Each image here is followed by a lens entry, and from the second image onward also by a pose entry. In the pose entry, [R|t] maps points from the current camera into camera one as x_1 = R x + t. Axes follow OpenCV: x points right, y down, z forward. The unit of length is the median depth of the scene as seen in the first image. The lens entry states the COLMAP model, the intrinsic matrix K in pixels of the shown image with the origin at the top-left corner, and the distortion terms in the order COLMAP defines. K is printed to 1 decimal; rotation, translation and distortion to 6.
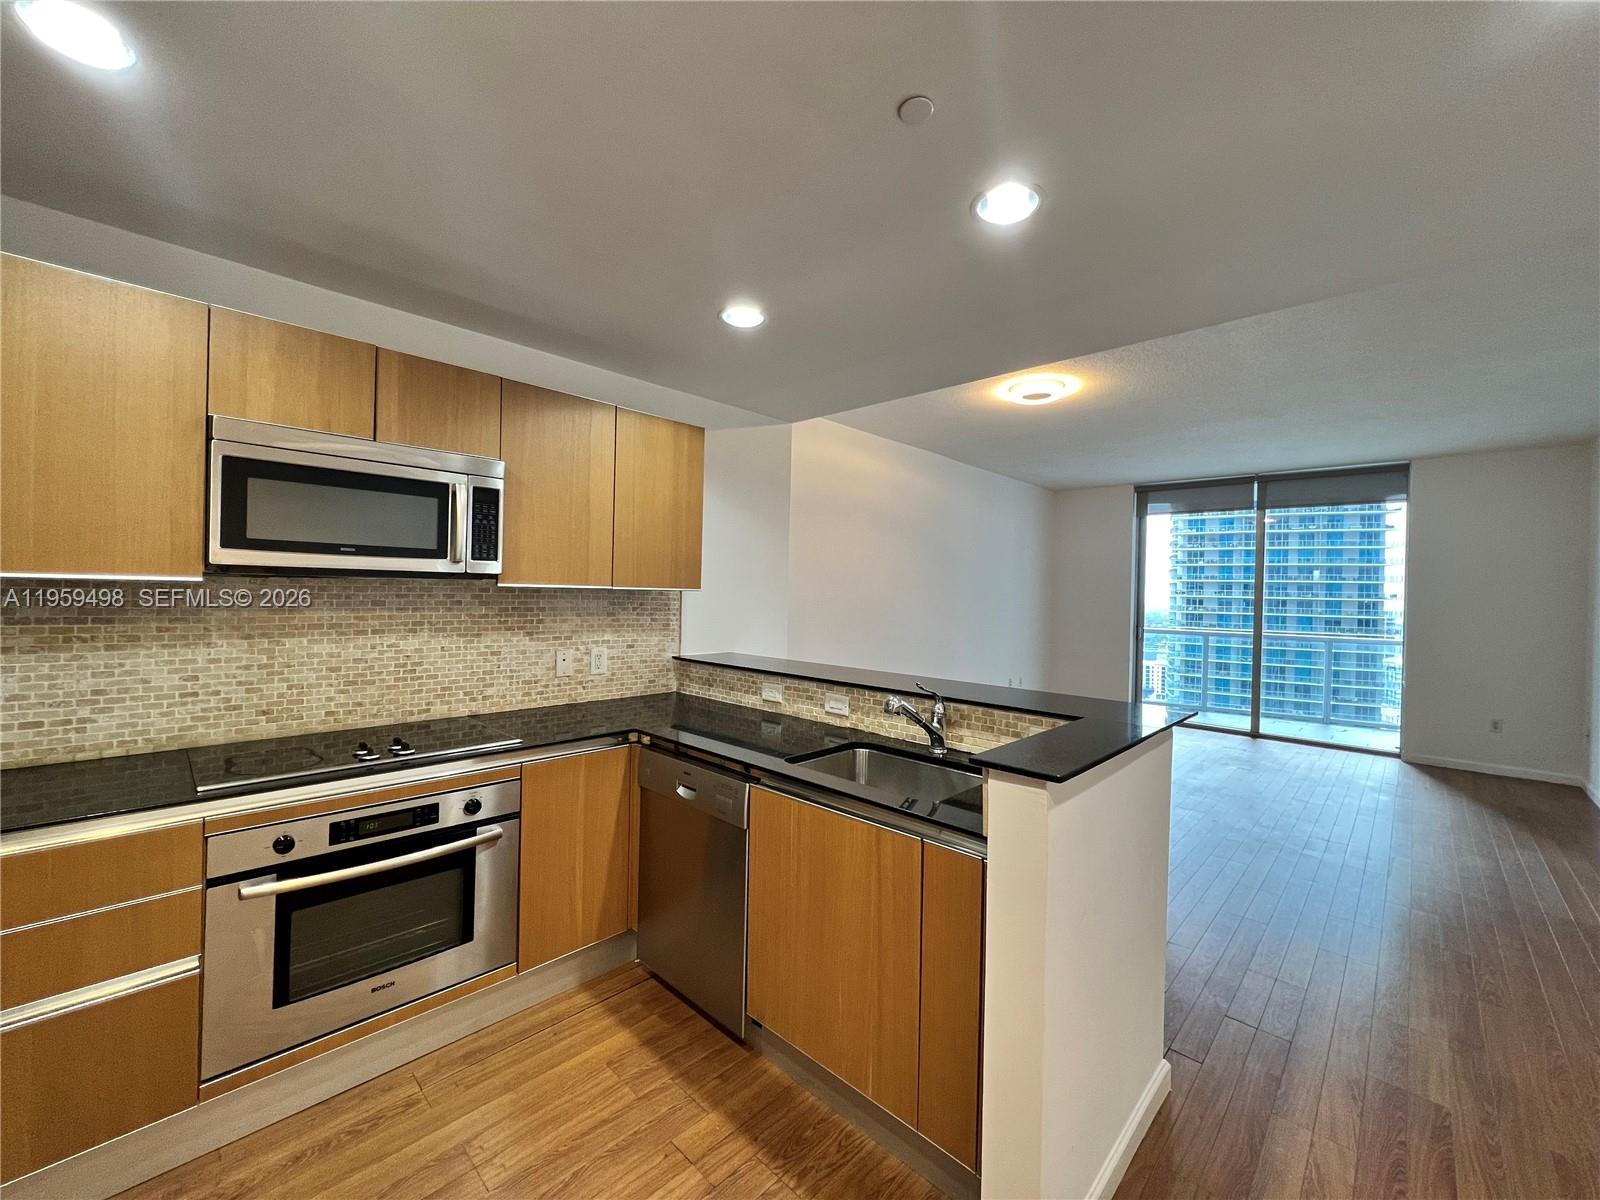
lens RADIAL K [[638.1, 0, 794.1], [0, 638.1, 593.7], [0, 0, 1]] dist [-0.000982, 0.000063]
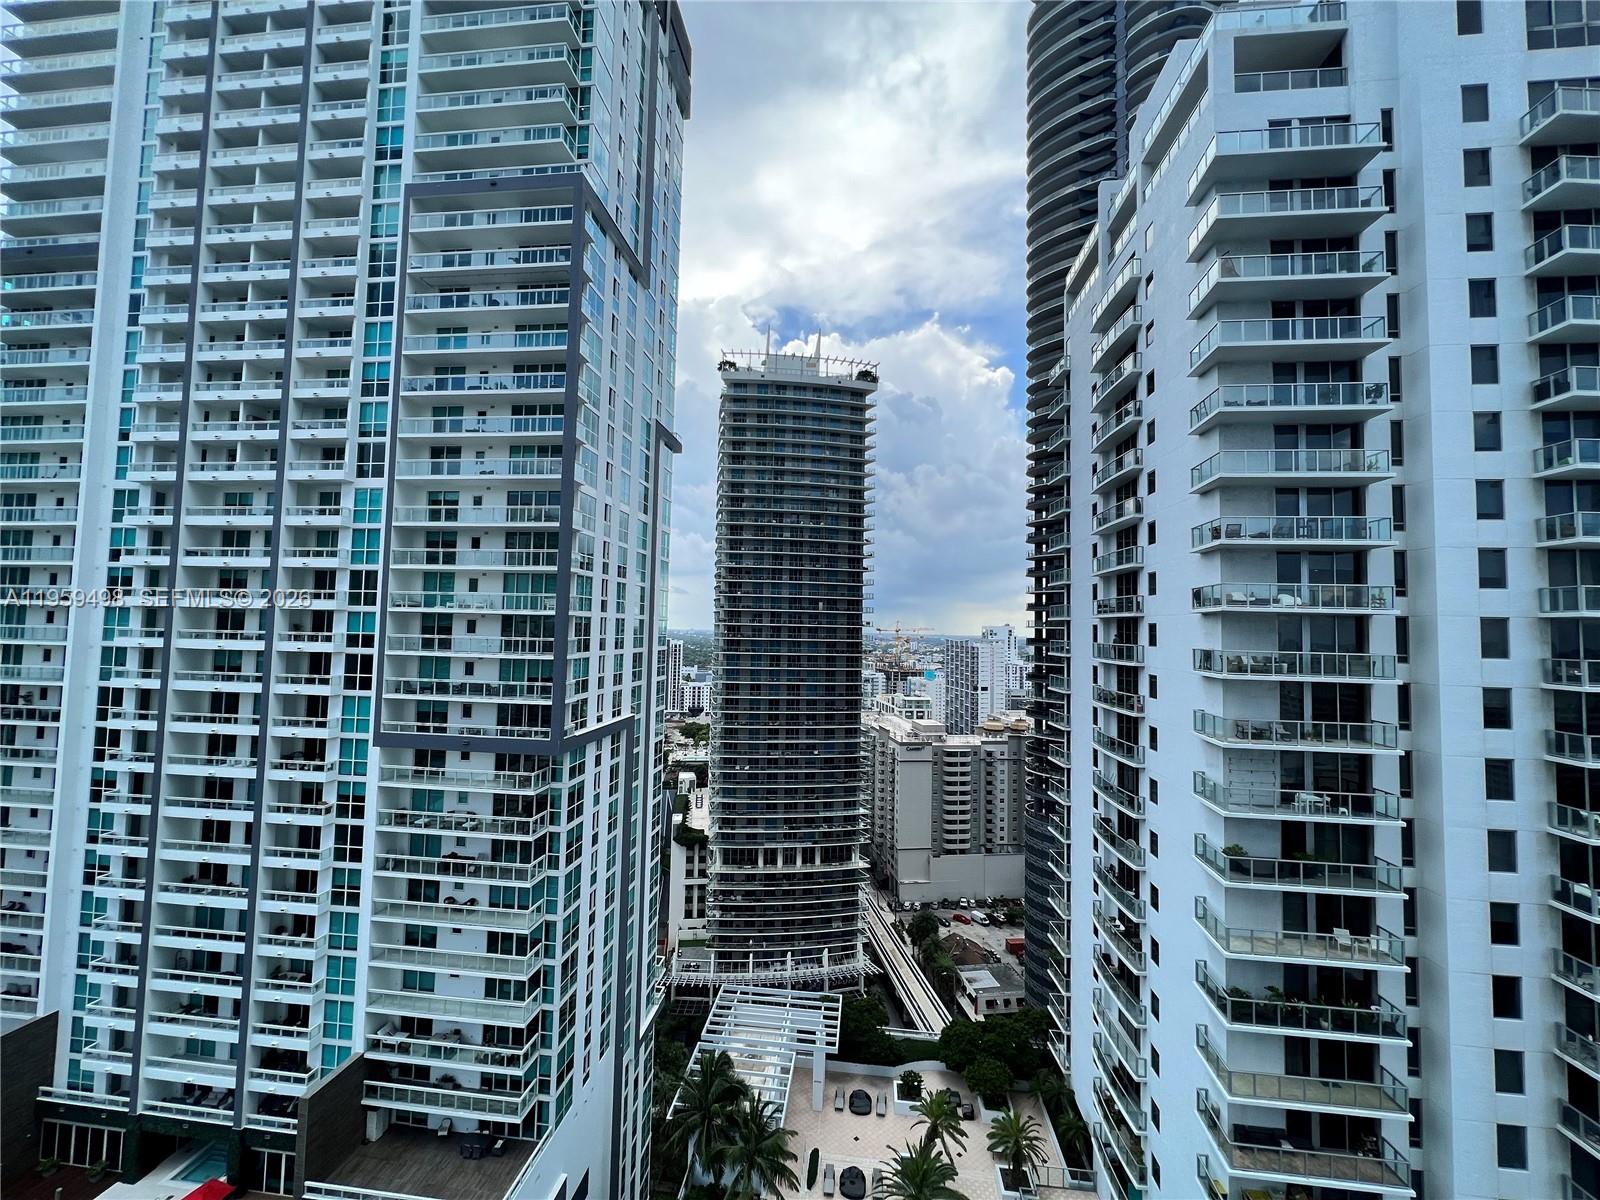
lens RADIAL K [[638.1, 0, 795.2], [0, 638.1, 593.4], [0, 0, 1]] dist [-0.000982, 0.000063]
pose [[0.794214, 0.027944, 0.606996, 2.658259], [-0.001302, 0.999018, -0.044288, 0.003269], [-0.607637, 0.034383, 0.793470, 3.871499]]
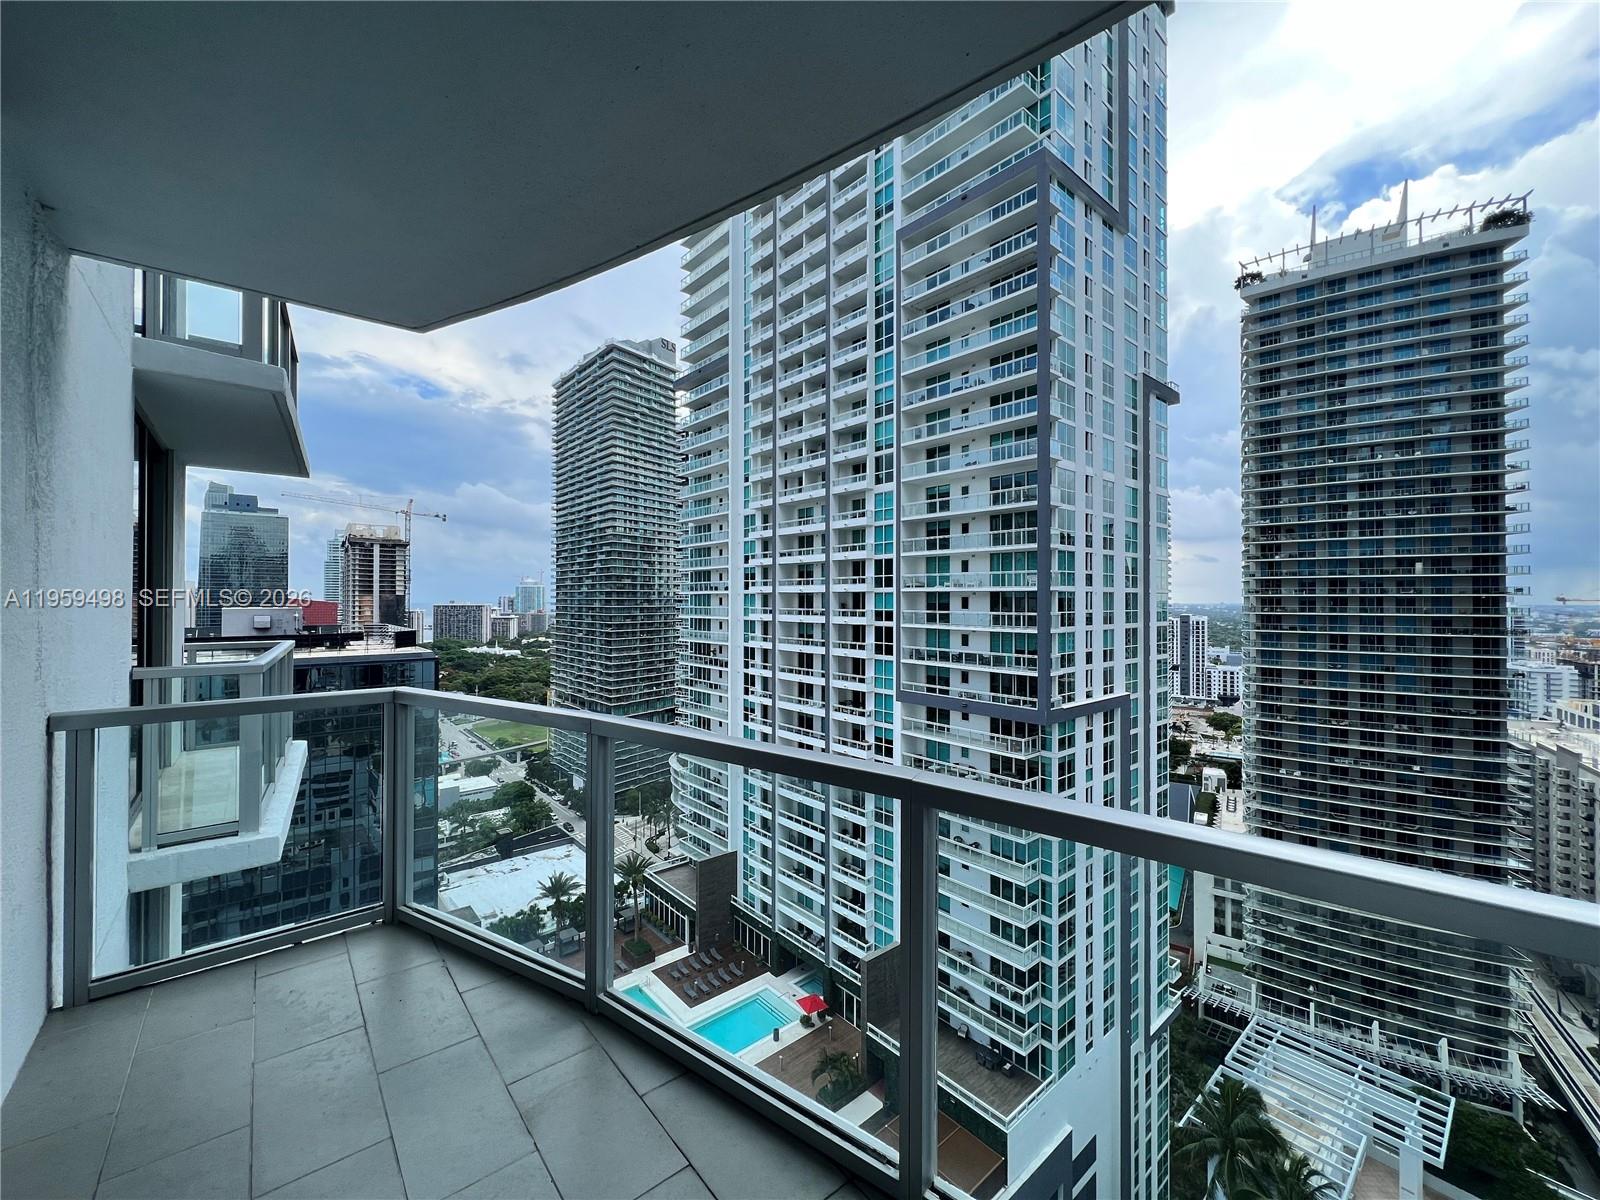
lens RADIAL K [[638.1, 0, 795.6], [0, 638.1, 592.9], [0, 0, 1]] dist [-0.000982, 0.000063]
pose [[0.995111, -0.021713, -0.096348, 3.005246], [0.020332, 0.999676, -0.015294, 0.036407], [0.096649, 0.013261, 0.995230, 2.907126]]
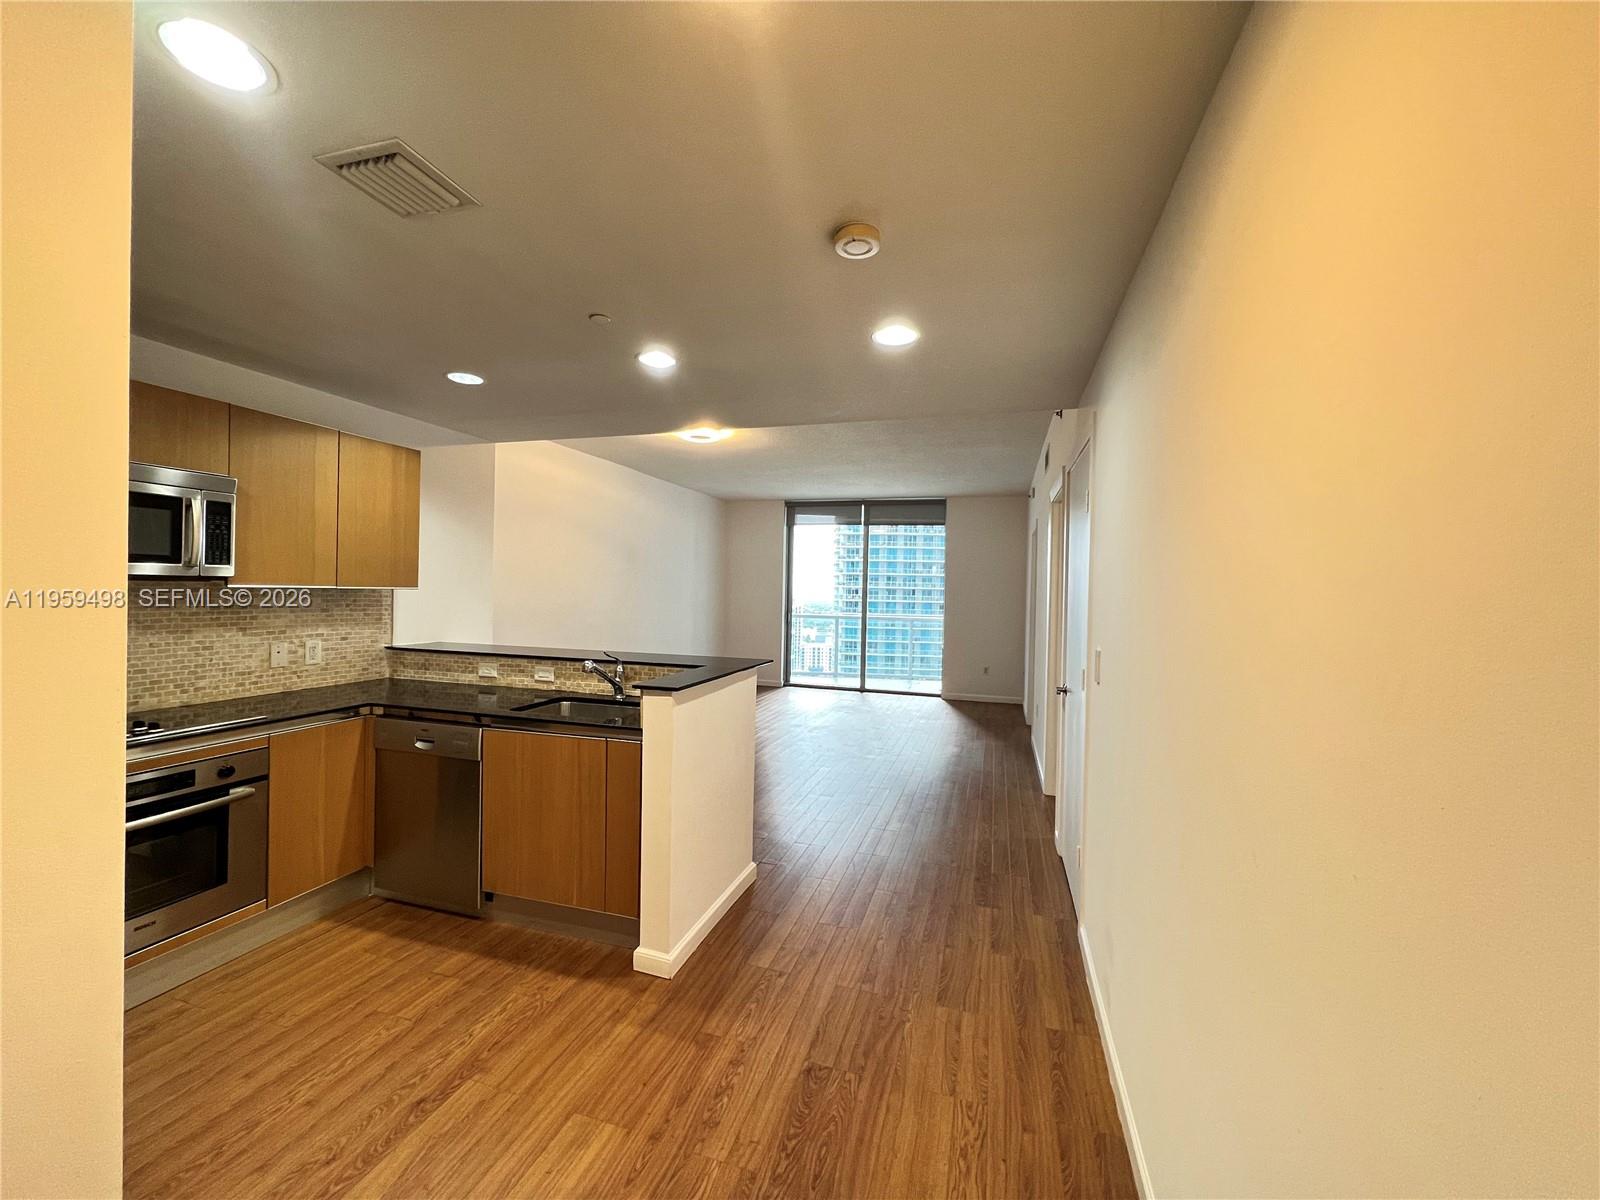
lens RADIAL K [[642.3, 0, 795.9], [0, 642.3, 594.5], [0, 0, 1]] dist [-0.004092, 0.001407]
pose [[0.891476, -0.008395, 0.452990, -0.078276], [0.001515, 0.999878, 0.015549, -0.014943], [-0.453065, -0.013176, 0.891380, -0.484988]]
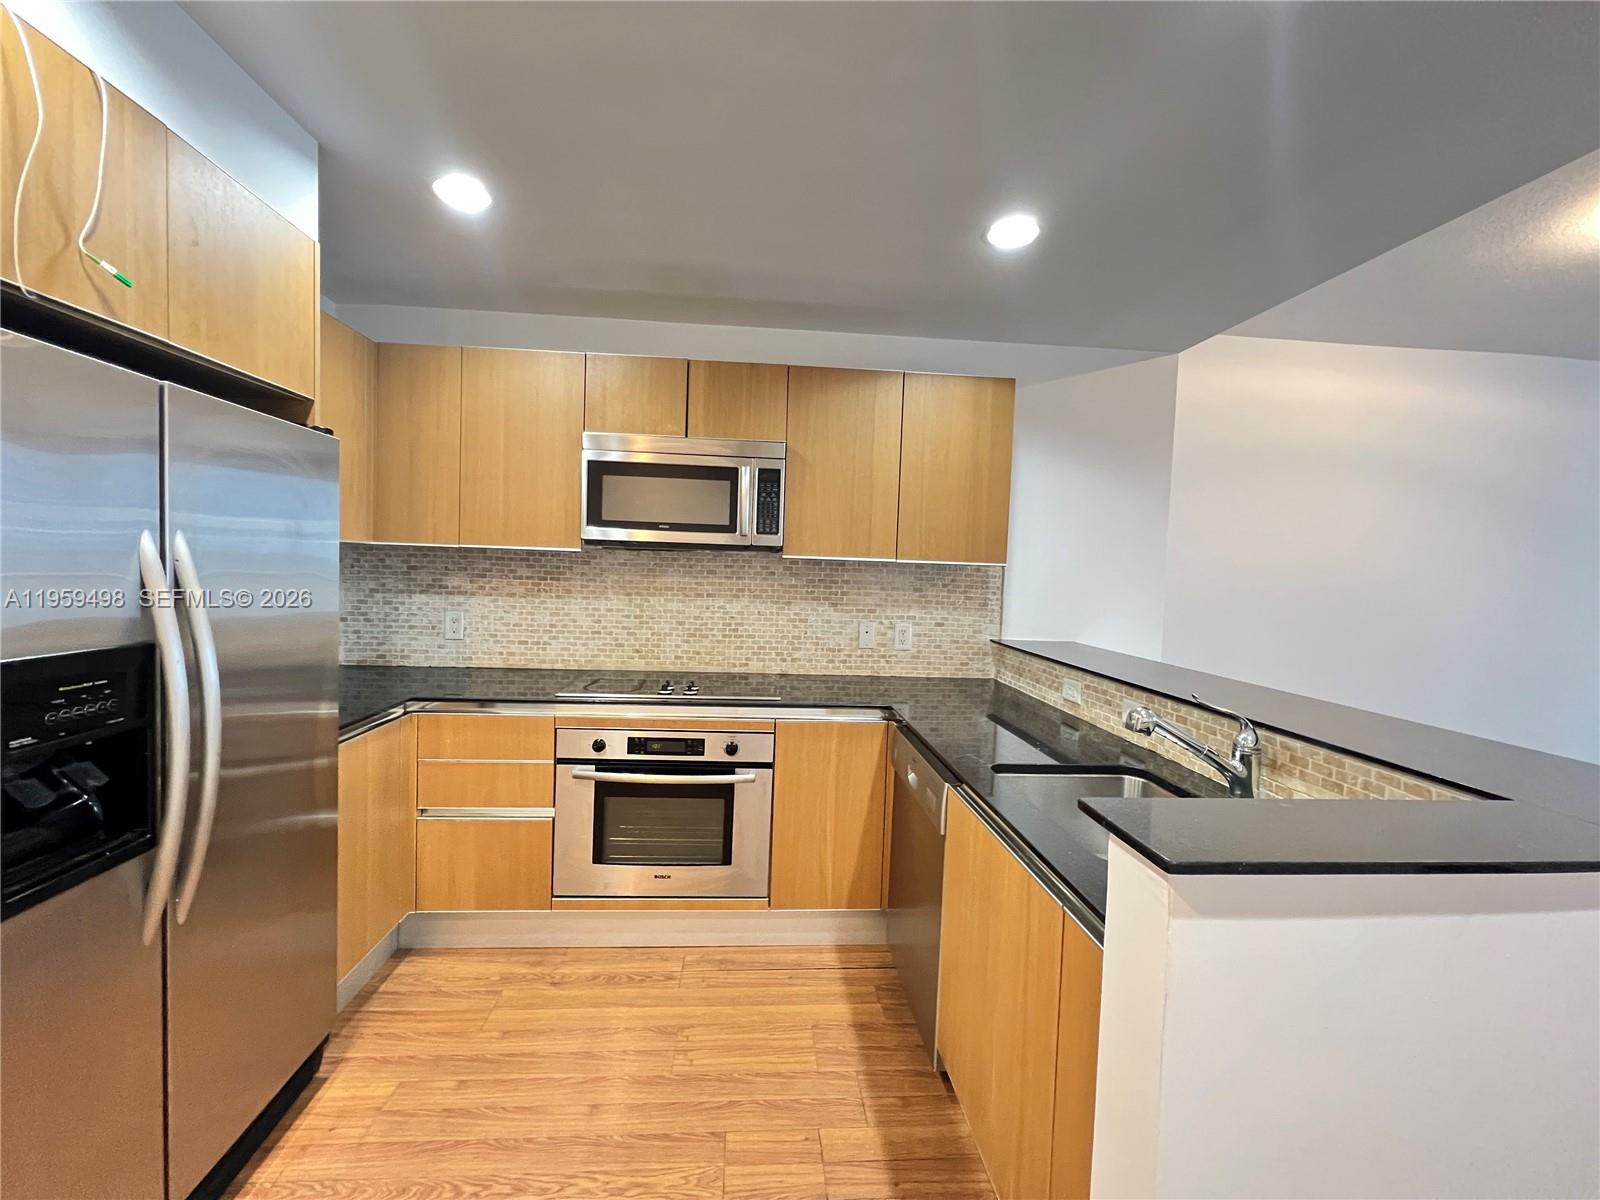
lens RADIAL K [[642.3, 0, 796.1], [0, 642.3, 592.6], [0, 0, 1]] dist [-0.004092, 0.001407]
pose [[0.748848, 0.031251, -0.662005, 0.288409], [-0.019958, 0.999498, 0.024606, 0.021114], [0.662442, -0.005214, 0.749095, 0.188724]]
